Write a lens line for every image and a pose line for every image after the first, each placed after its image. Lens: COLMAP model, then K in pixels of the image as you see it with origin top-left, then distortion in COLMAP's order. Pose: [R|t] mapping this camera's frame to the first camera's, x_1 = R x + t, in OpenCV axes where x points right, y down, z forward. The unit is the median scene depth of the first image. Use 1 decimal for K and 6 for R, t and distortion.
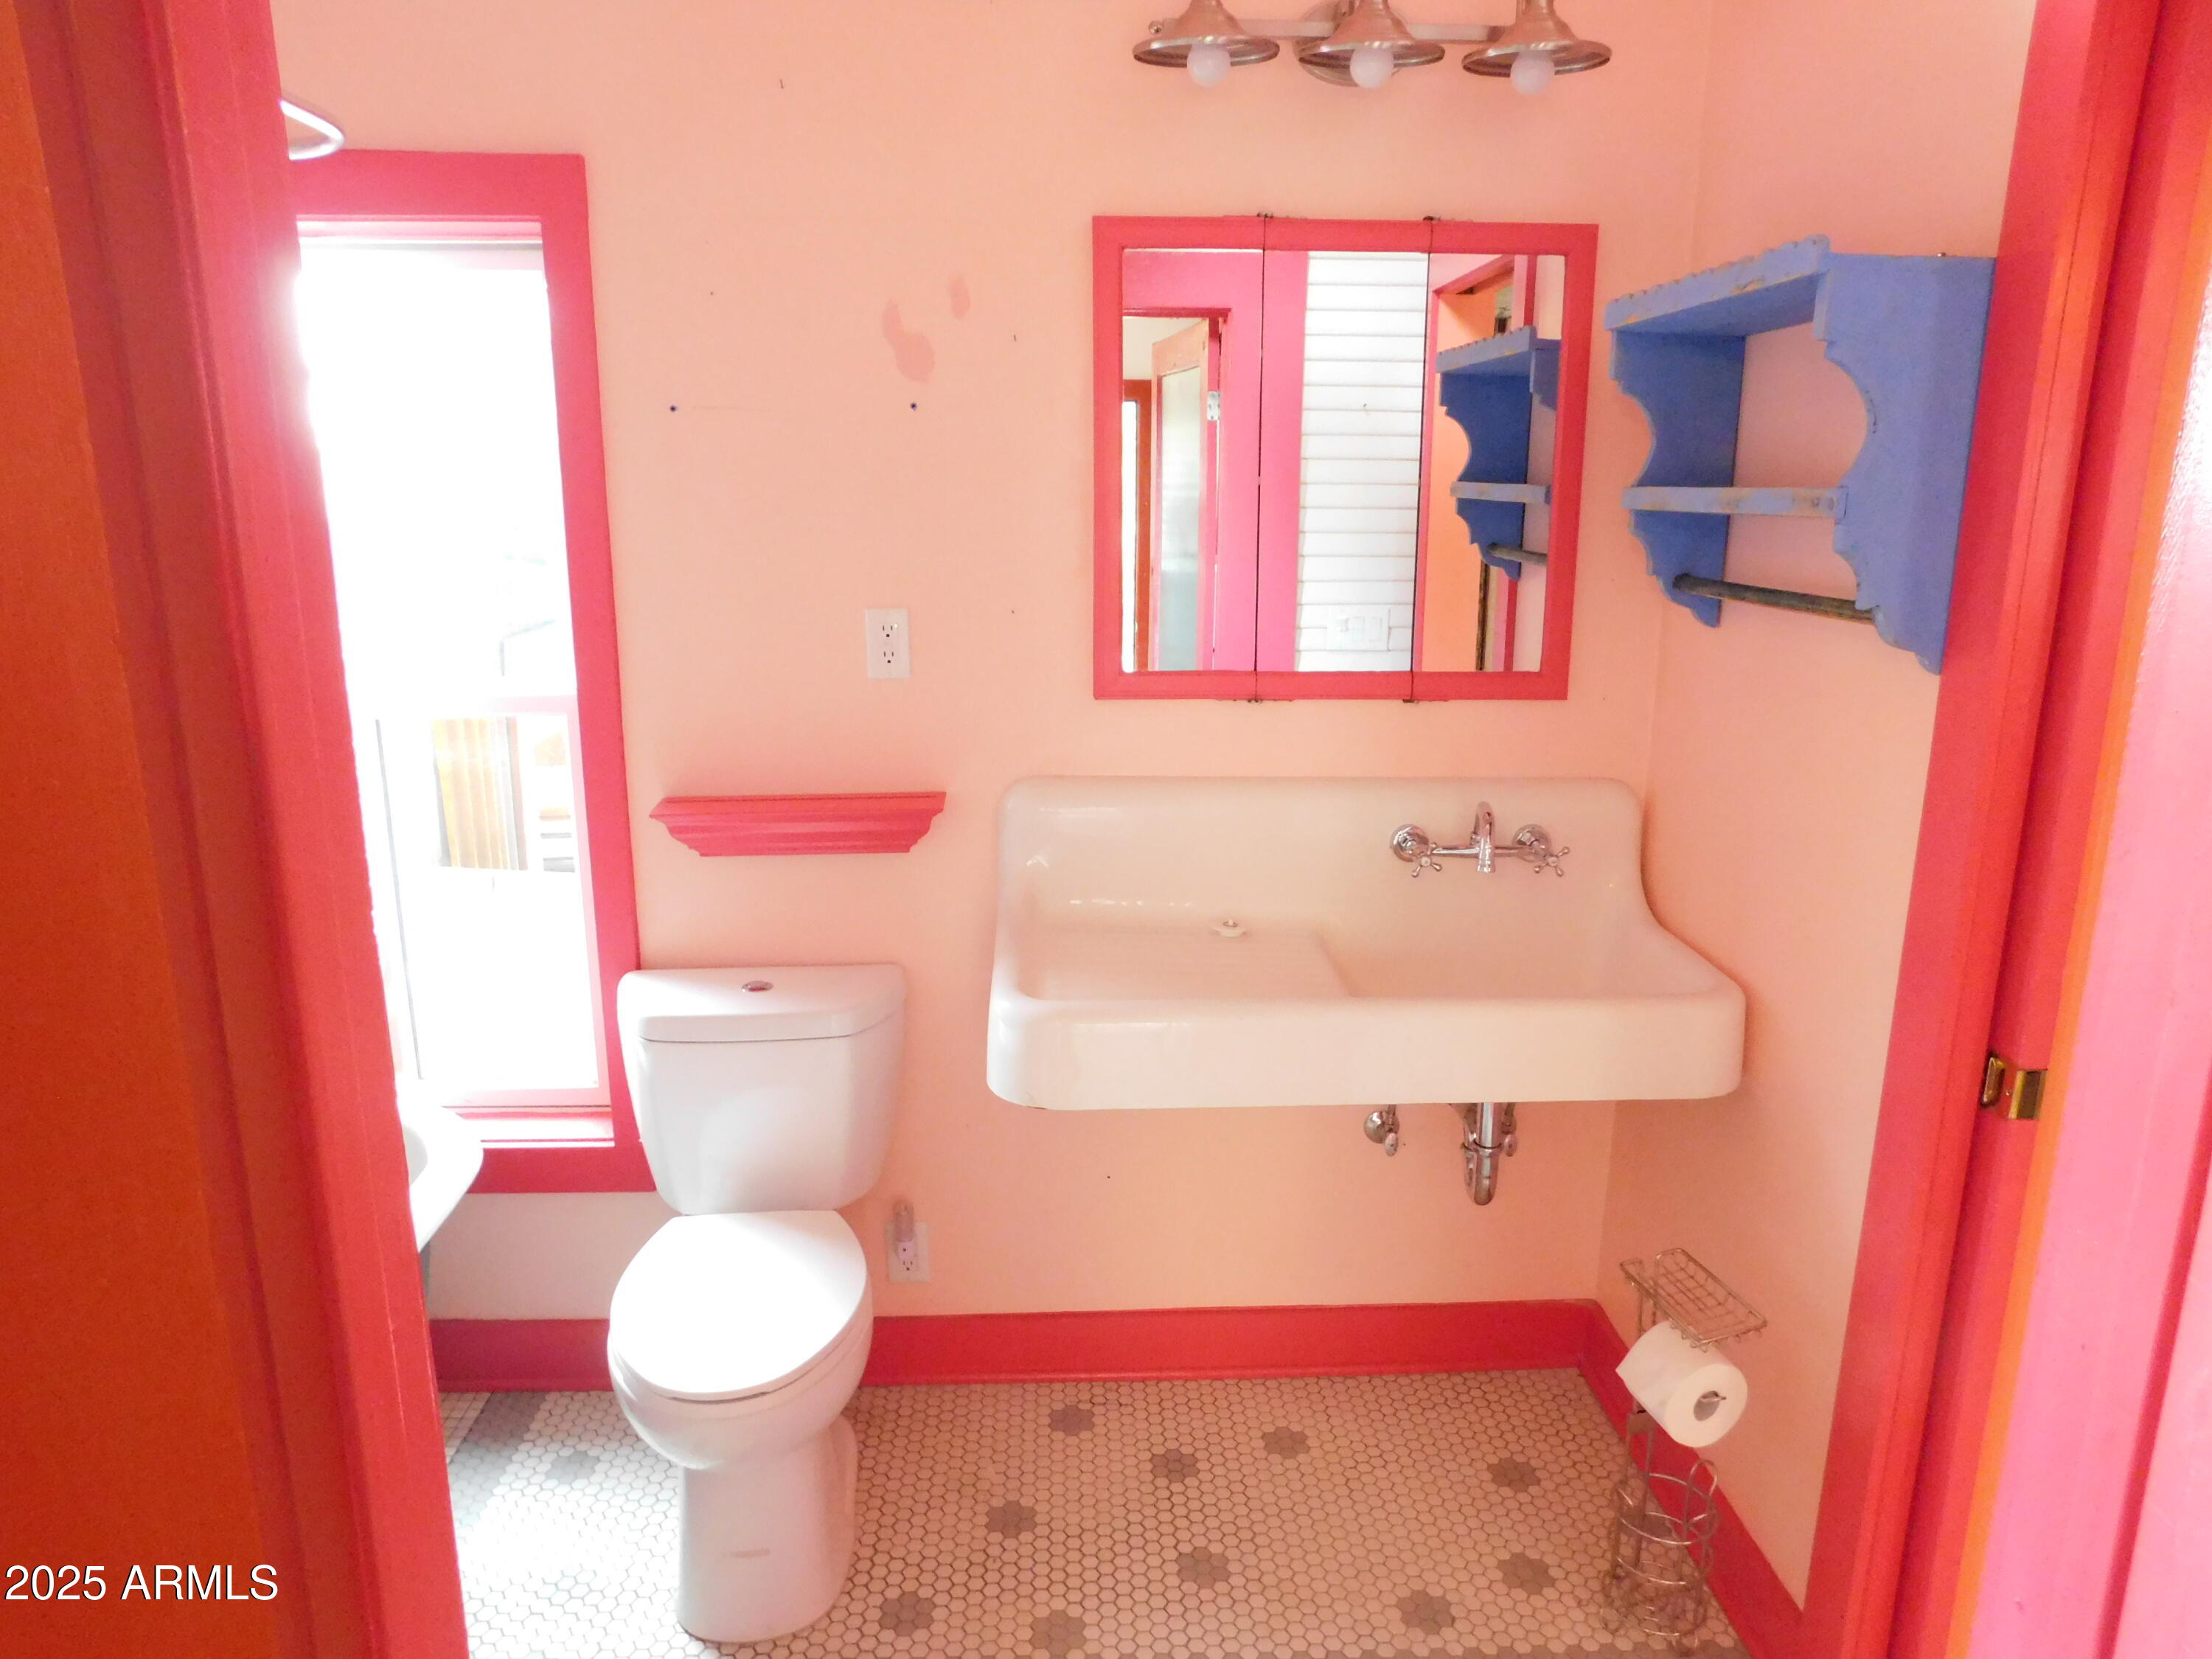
lens RADIAL K [[1465.6, 0, 1100.2], [0, 1465.6, 838.0], [0, 0, 1]] dist [-0.068010, 0.052414]
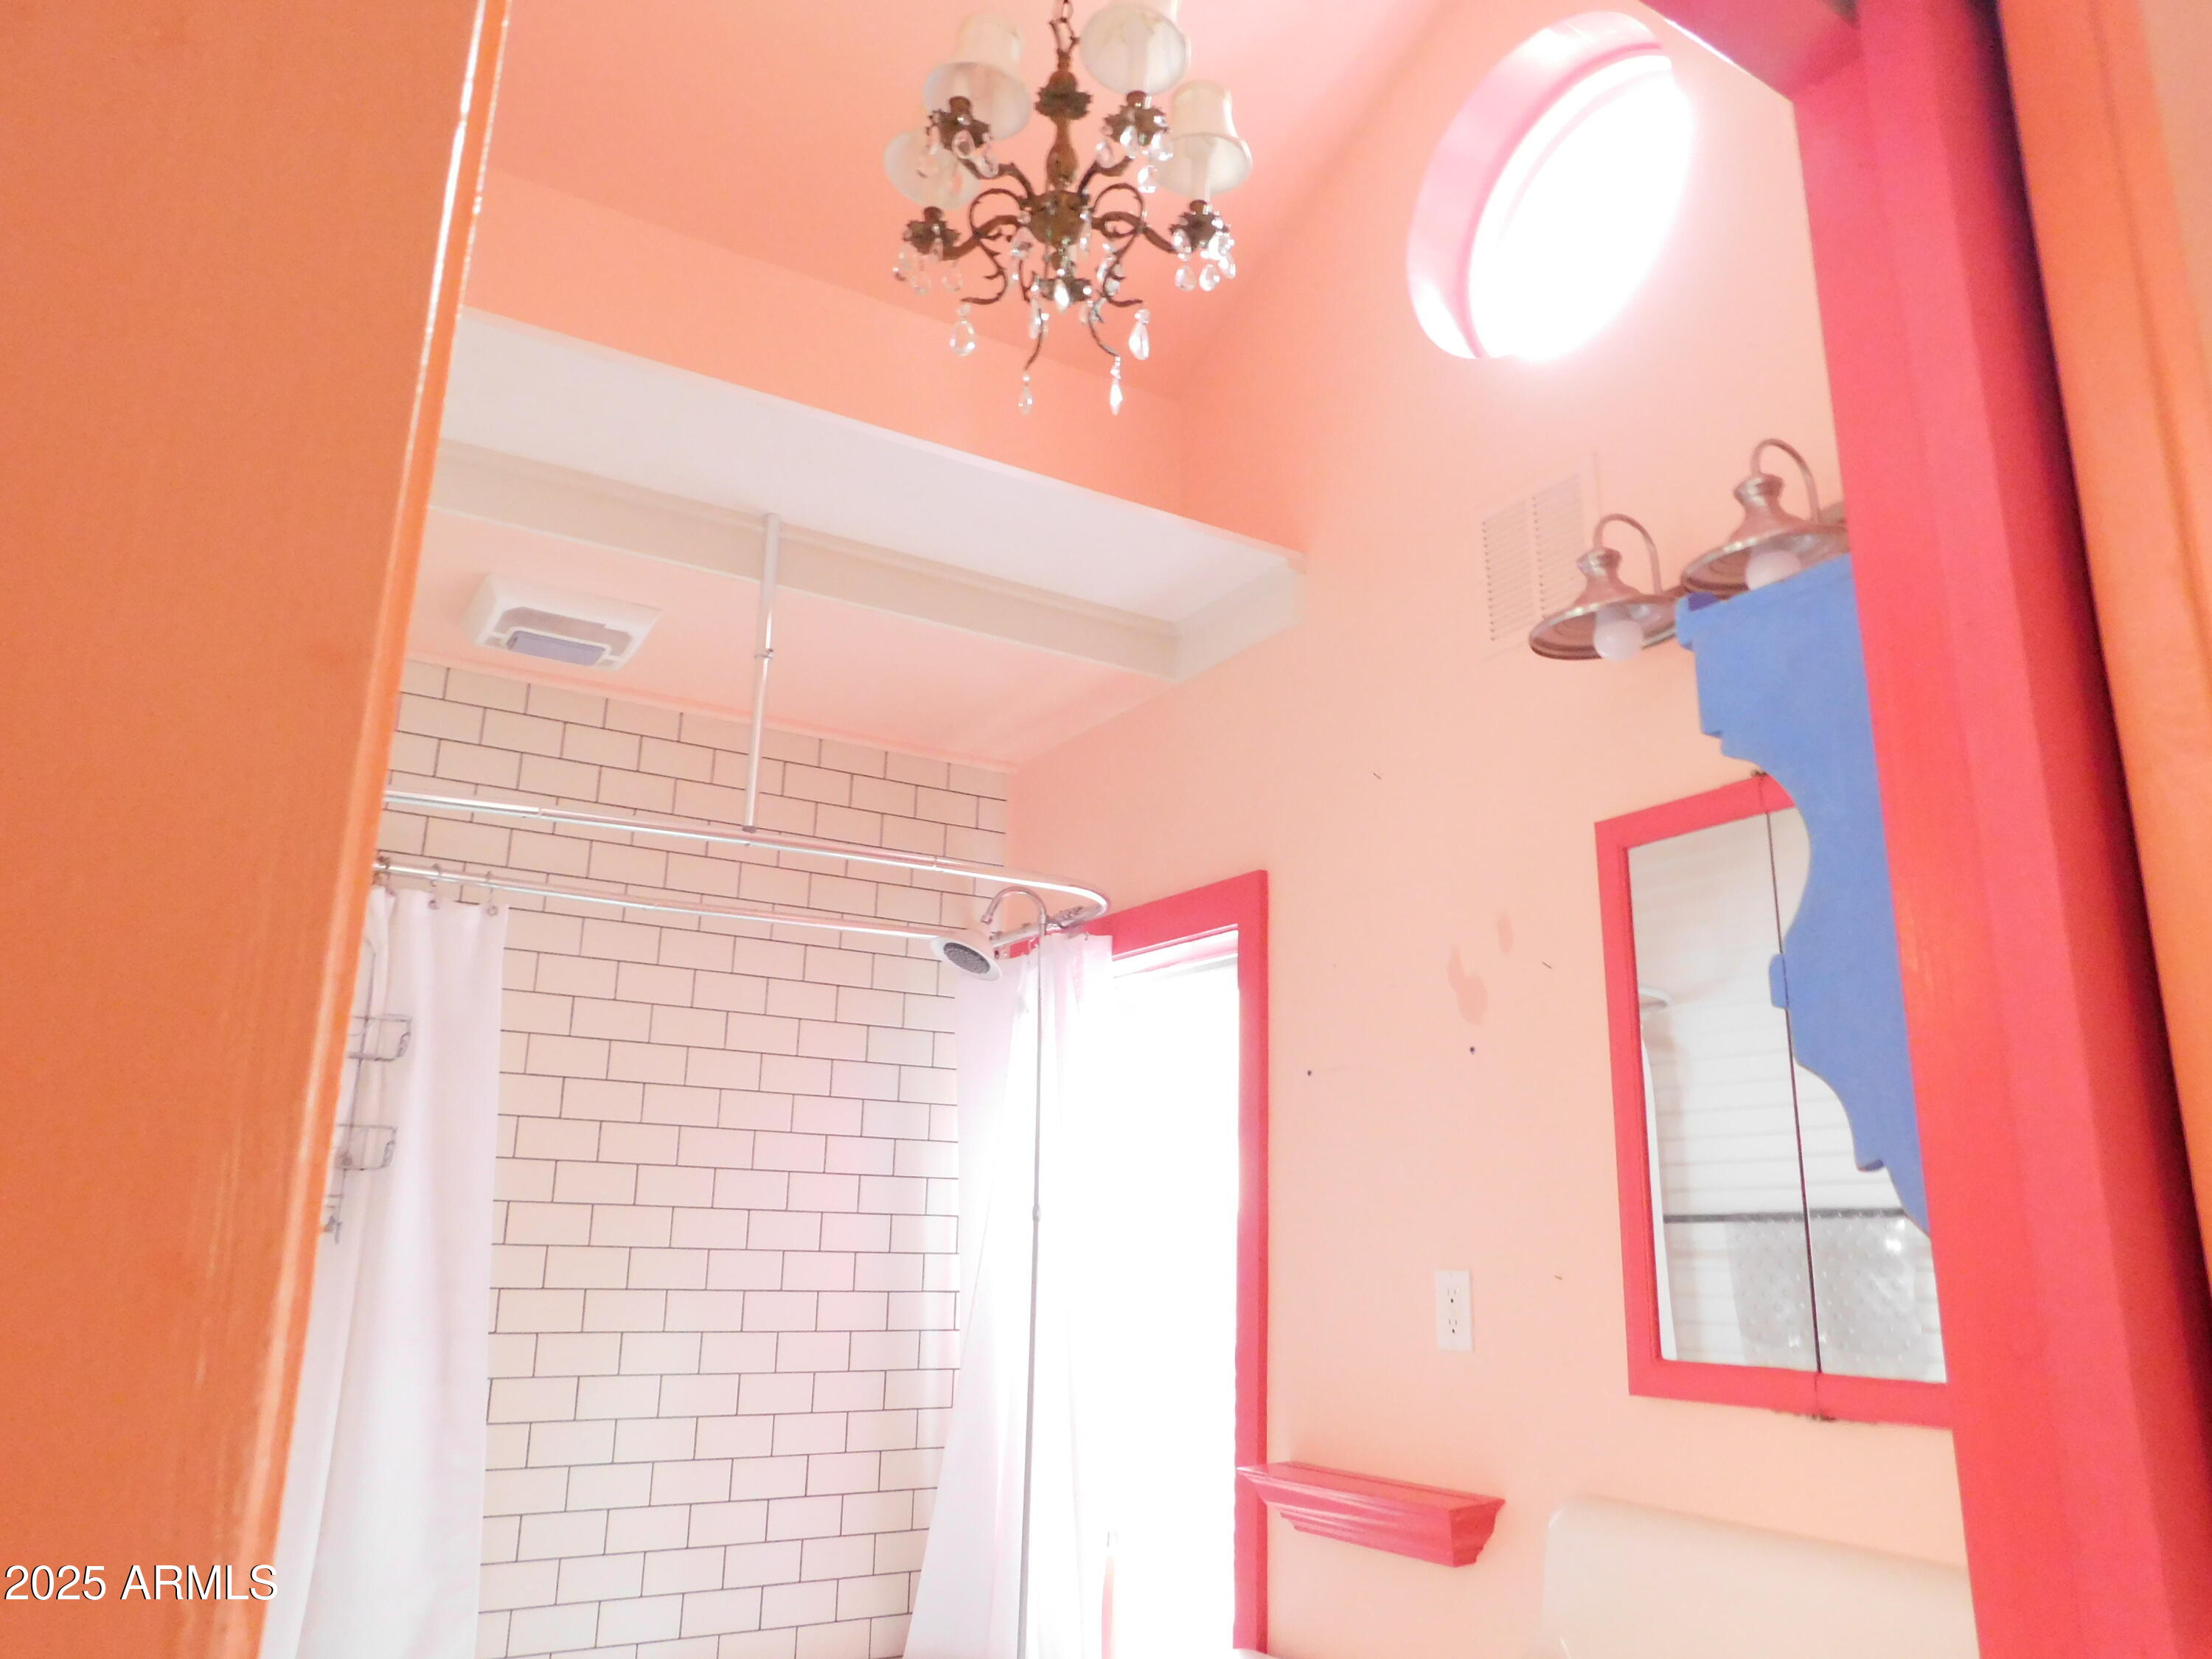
lens RADIAL K [[1474.2, 0, 1111.9], [0, 1474.2, 836.3], [0, 0, 1]] dist [-0.064385, 0.000706]
pose [[0.510712, -0.217445, -0.831800, 0.549778], [-0.221015, 0.901769, -0.371435, -0.016859], [0.830859, 0.373537, 0.412486, 0.350099]]
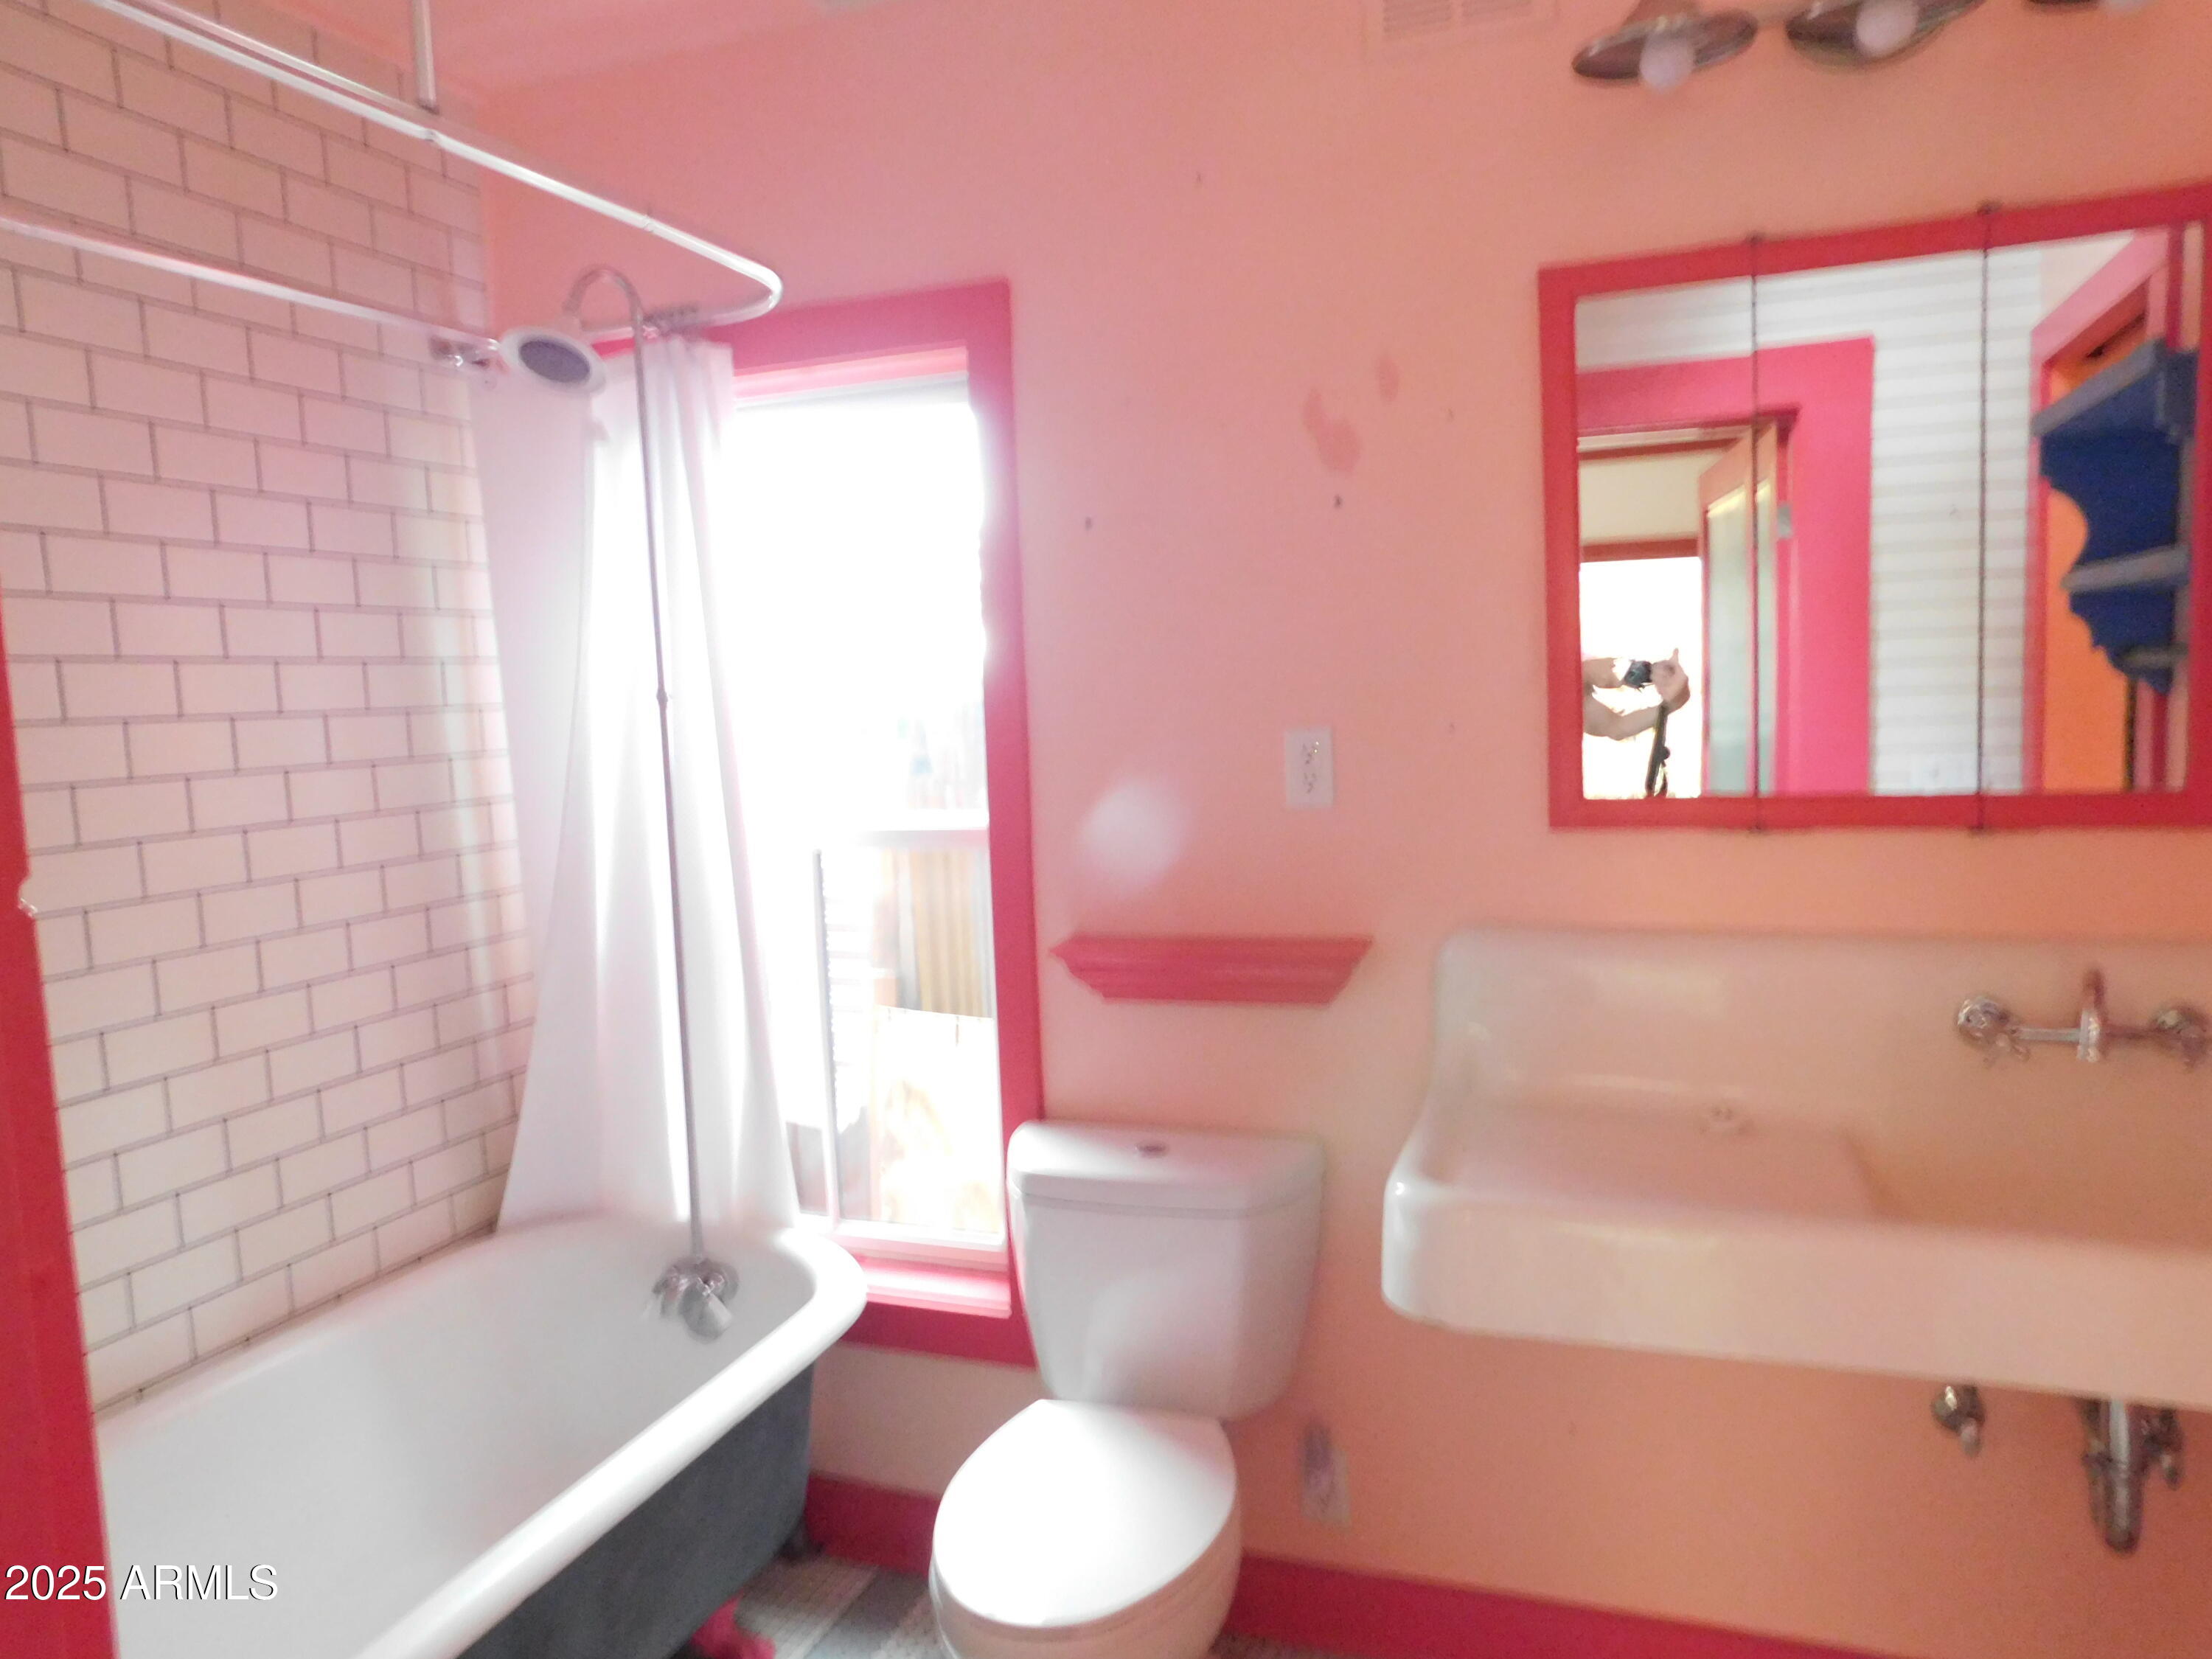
lens RADIAL K [[1465.6, 0, 1098.3], [0, 1465.6, 825.9], [0, 0, 1]] dist [-0.068010, 0.052414]
pose [[0.923182, -0.000533, -0.384363, 0.077542], [-0.052742, 0.990364, -0.128052, 0.022698], [0.380727, 0.138487, 0.914258, 0.145381]]
